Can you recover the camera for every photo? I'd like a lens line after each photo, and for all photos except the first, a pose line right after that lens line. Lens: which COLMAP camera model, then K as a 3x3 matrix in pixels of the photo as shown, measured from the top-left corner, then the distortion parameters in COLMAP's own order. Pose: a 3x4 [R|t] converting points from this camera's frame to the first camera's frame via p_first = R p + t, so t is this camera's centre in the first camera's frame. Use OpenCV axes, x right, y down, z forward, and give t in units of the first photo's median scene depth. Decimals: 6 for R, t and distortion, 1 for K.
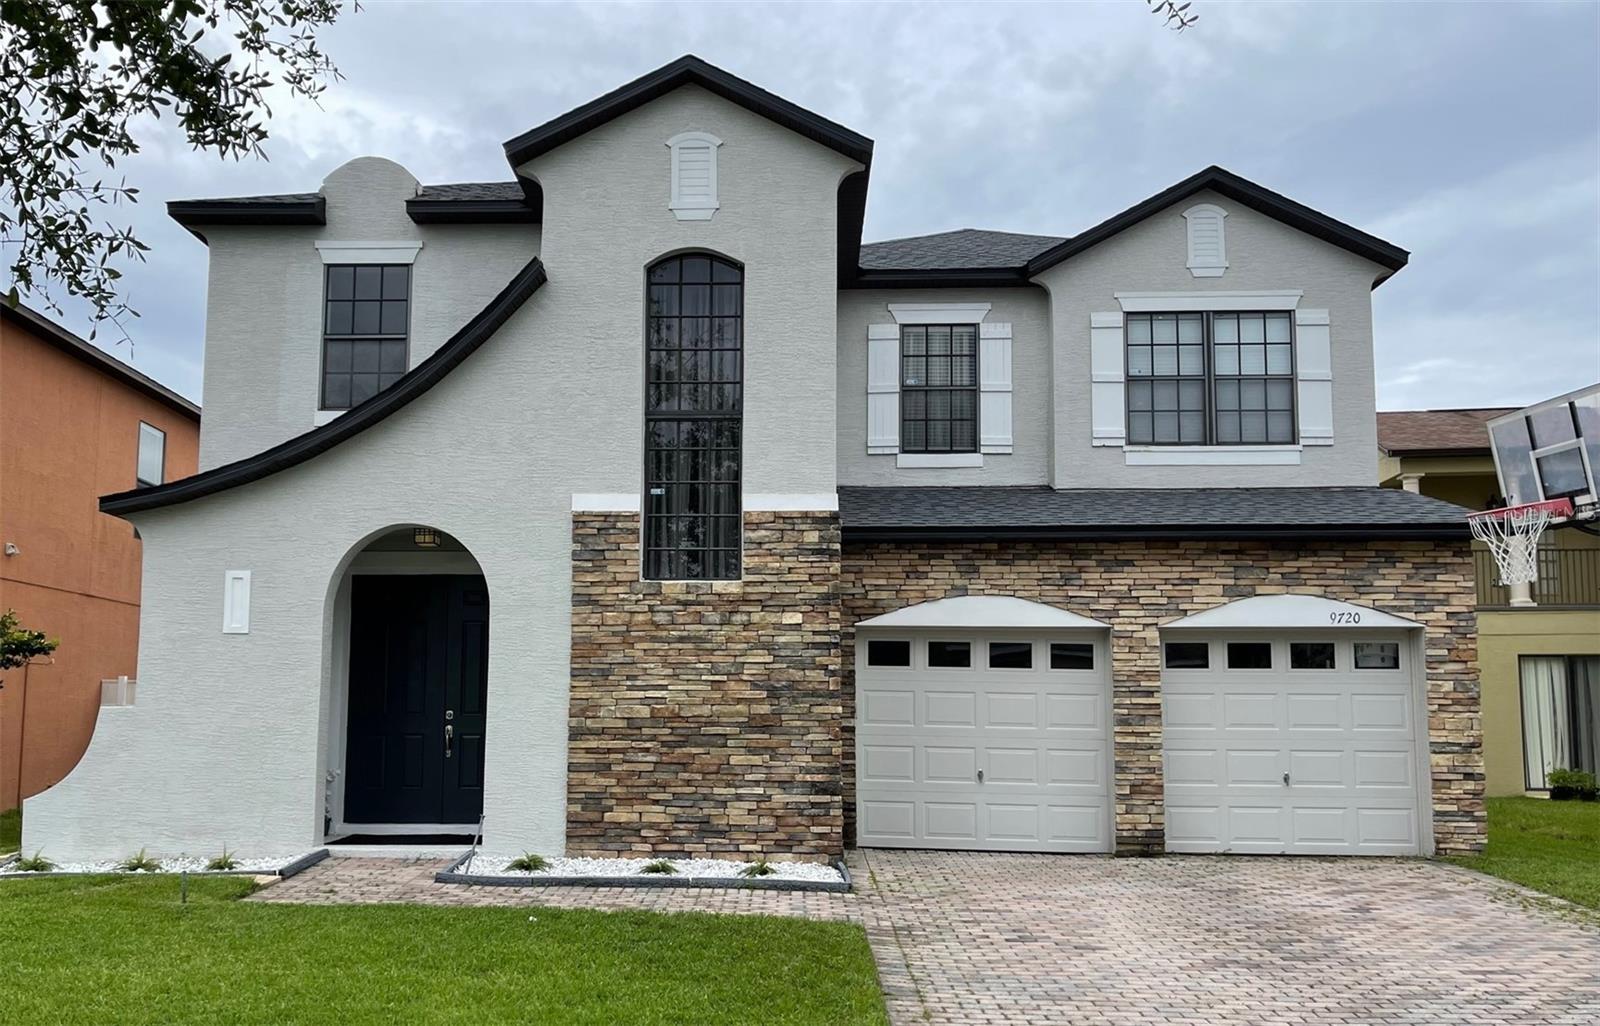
lens RADIAL K [[1211.2, 0, 798.4], [0, 1211.2, 512.0], [0, 0, 1]] dist [0.033629, -0.013670]
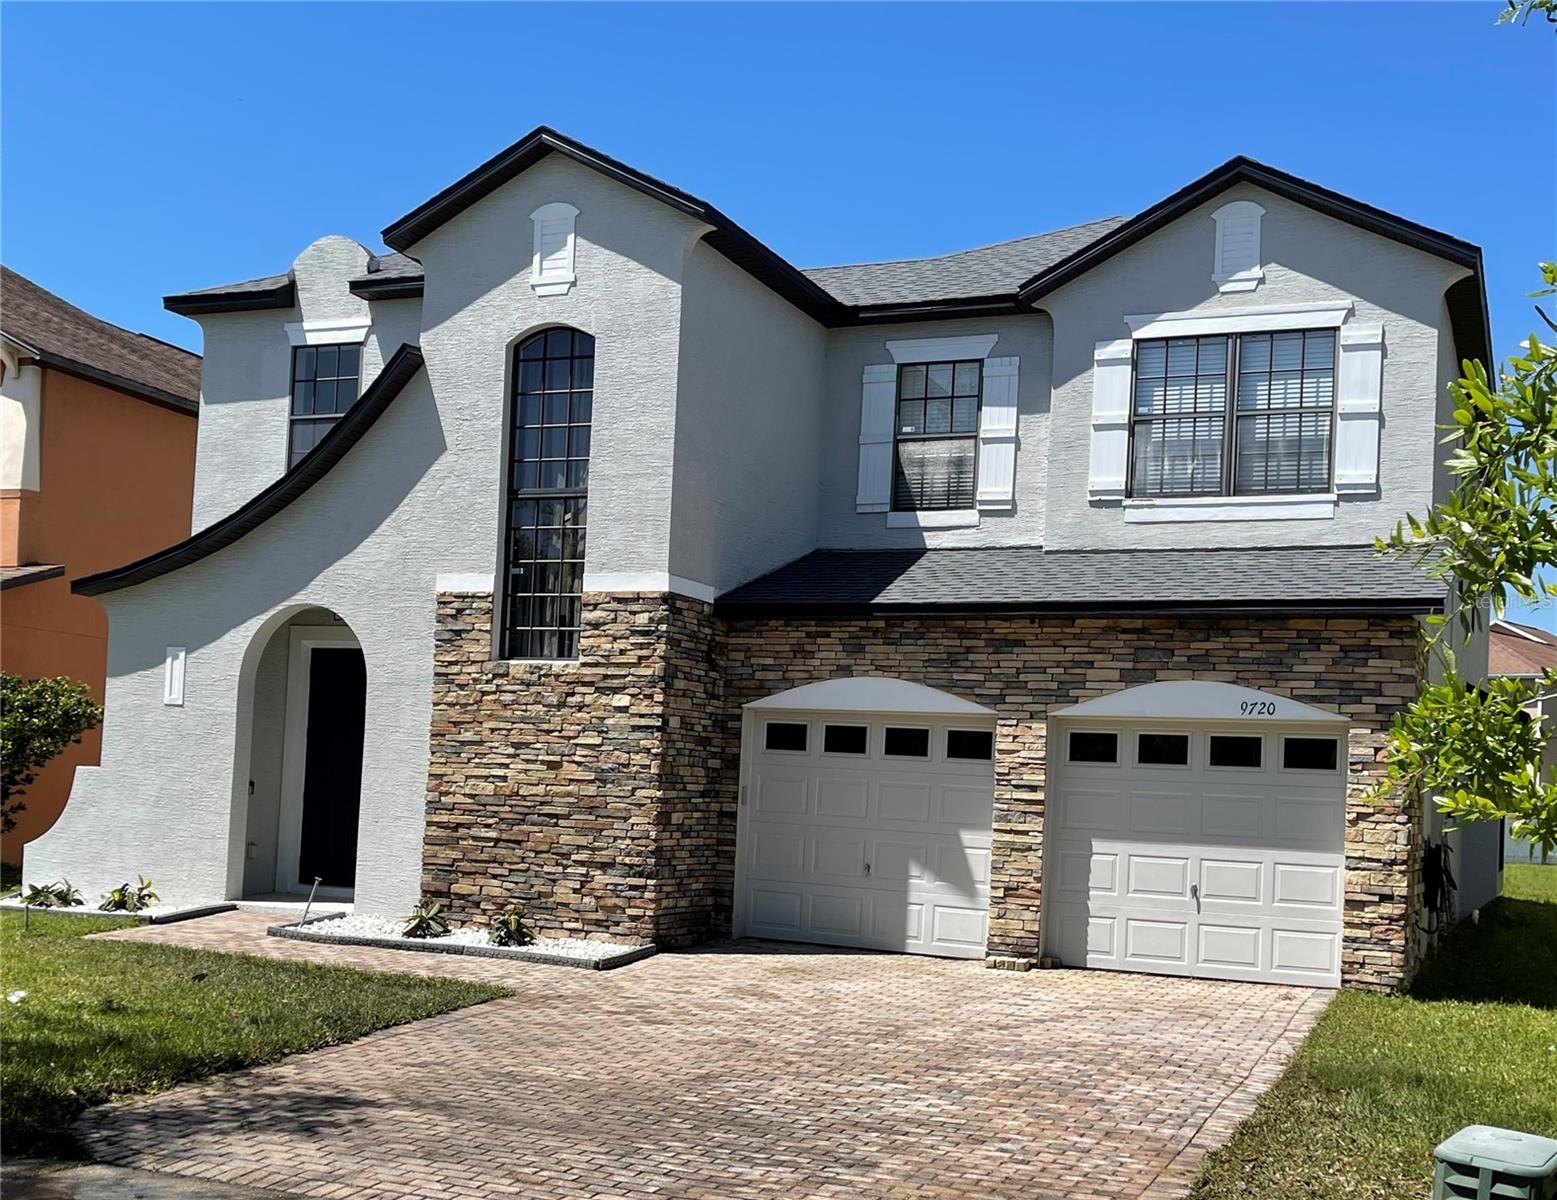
lens RADIAL K [[1572.0, 0, 778.6], [0, 1572.0, 600.0], [0, 0, 1]] dist [0.029663, 0.000000]
pose [[0.946123, -0.003623, -0.323786, 0.504568], [0.017266, 0.999079, 0.039271, -0.040253], [0.323346, -0.042746, 0.945315, -0.160968]]
